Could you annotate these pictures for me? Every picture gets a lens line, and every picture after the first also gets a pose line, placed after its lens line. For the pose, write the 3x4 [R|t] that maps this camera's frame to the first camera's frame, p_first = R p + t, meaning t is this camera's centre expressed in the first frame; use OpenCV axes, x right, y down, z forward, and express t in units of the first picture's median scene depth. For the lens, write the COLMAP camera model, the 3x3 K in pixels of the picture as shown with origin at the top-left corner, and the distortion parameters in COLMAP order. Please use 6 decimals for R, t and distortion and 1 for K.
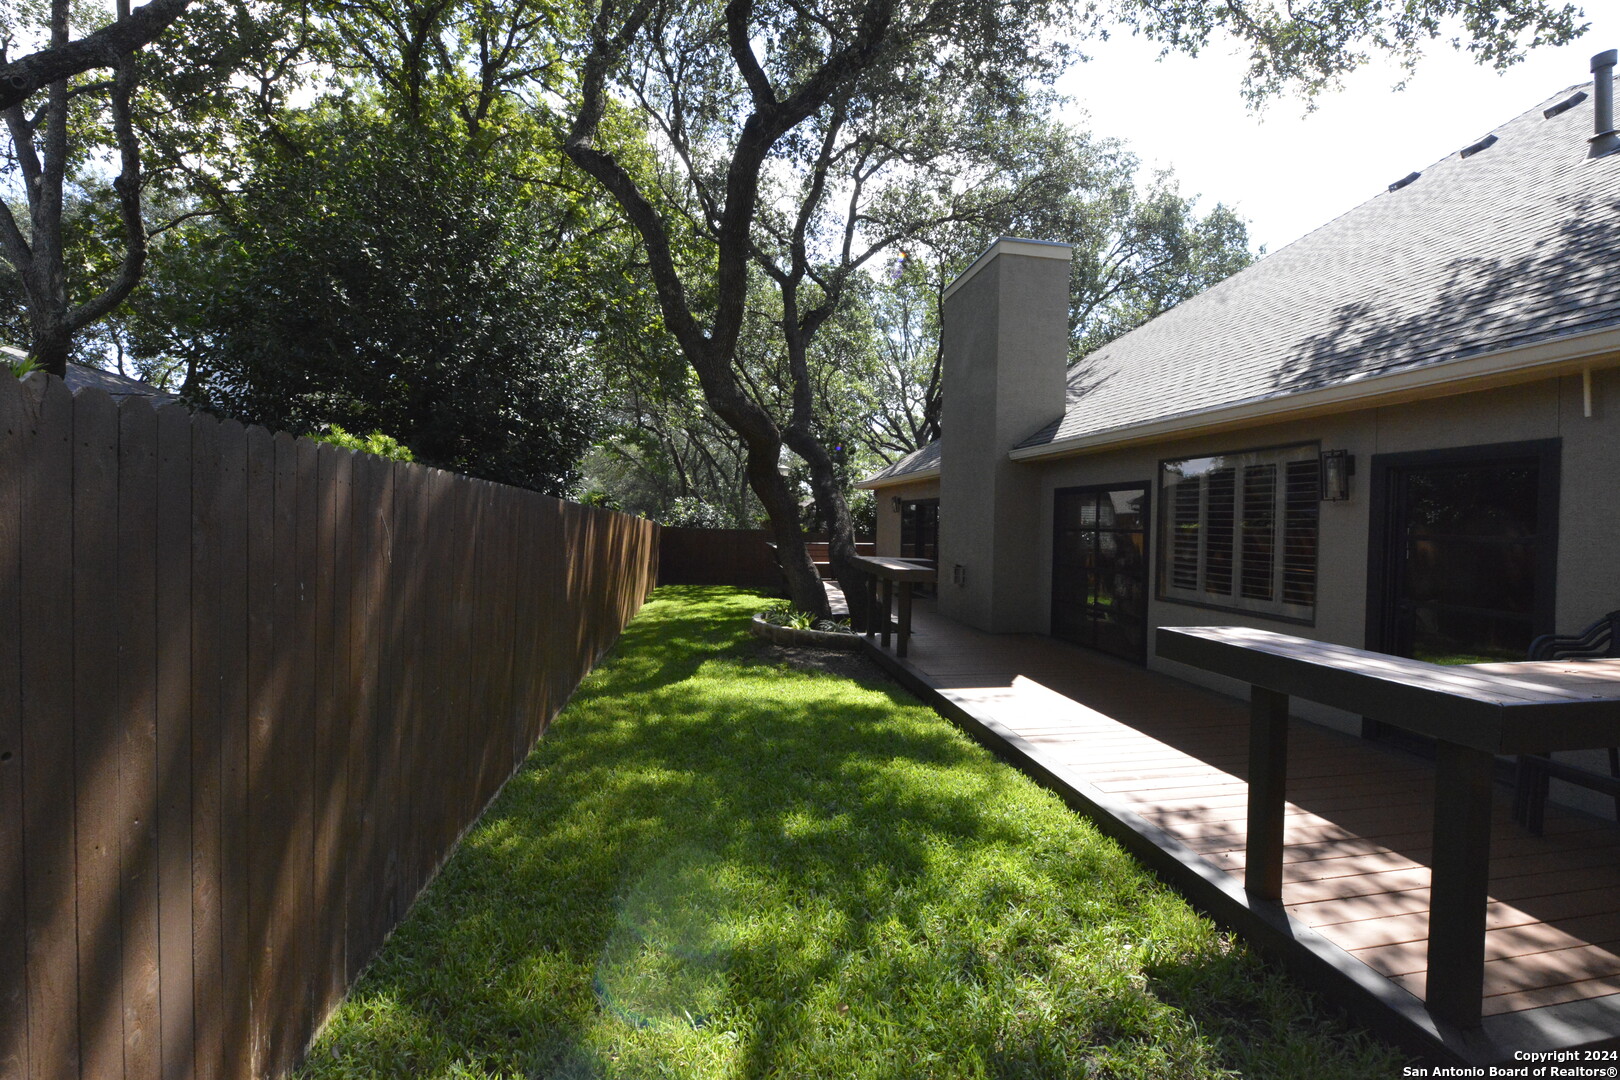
lens RADIAL K [[631.0, 0, 802.5], [0, 631.0, 536.2], [0, 0, 1]] dist [-0.020506, 0.001925]
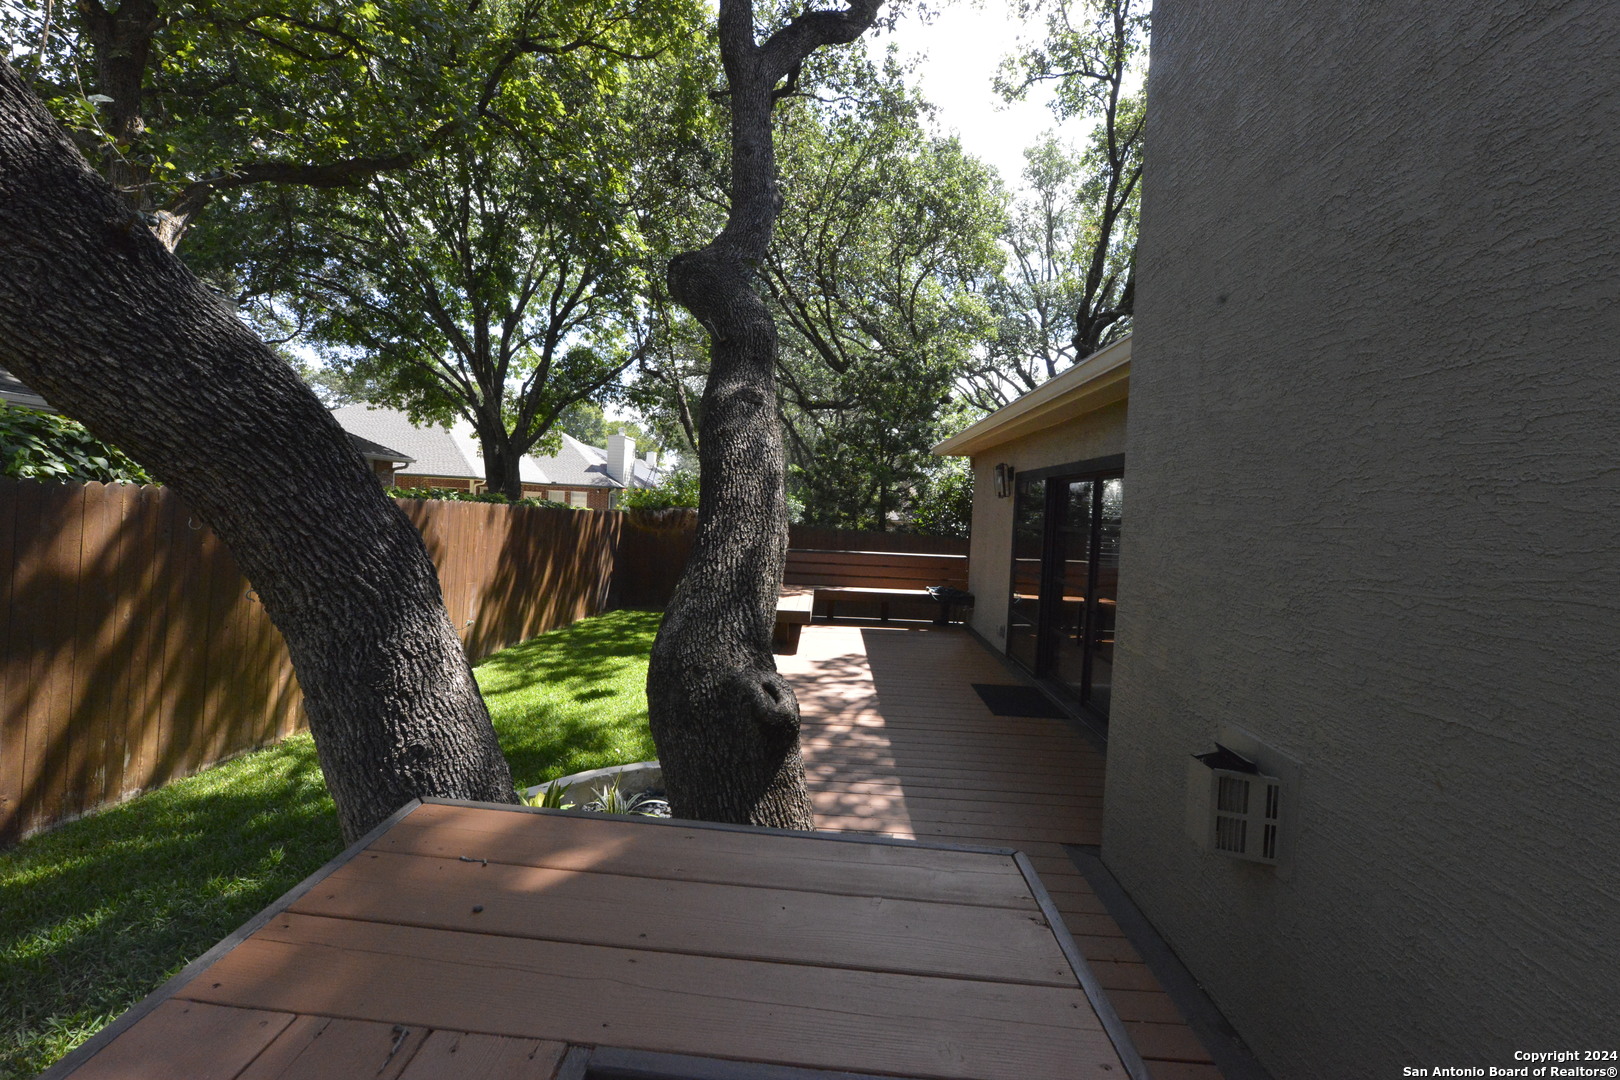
lens RADIAL K [[631.0, 0, 802.5], [0, 631.0, 536.2], [0, 0, 1]] dist [-0.020506, 0.001925]
pose [[0.977903, 0.045030, -0.204152, 0.261233], [-0.042181, 0.998943, 0.018287, -0.027139], [0.204760, -0.009272, 0.978768, 1.328702]]
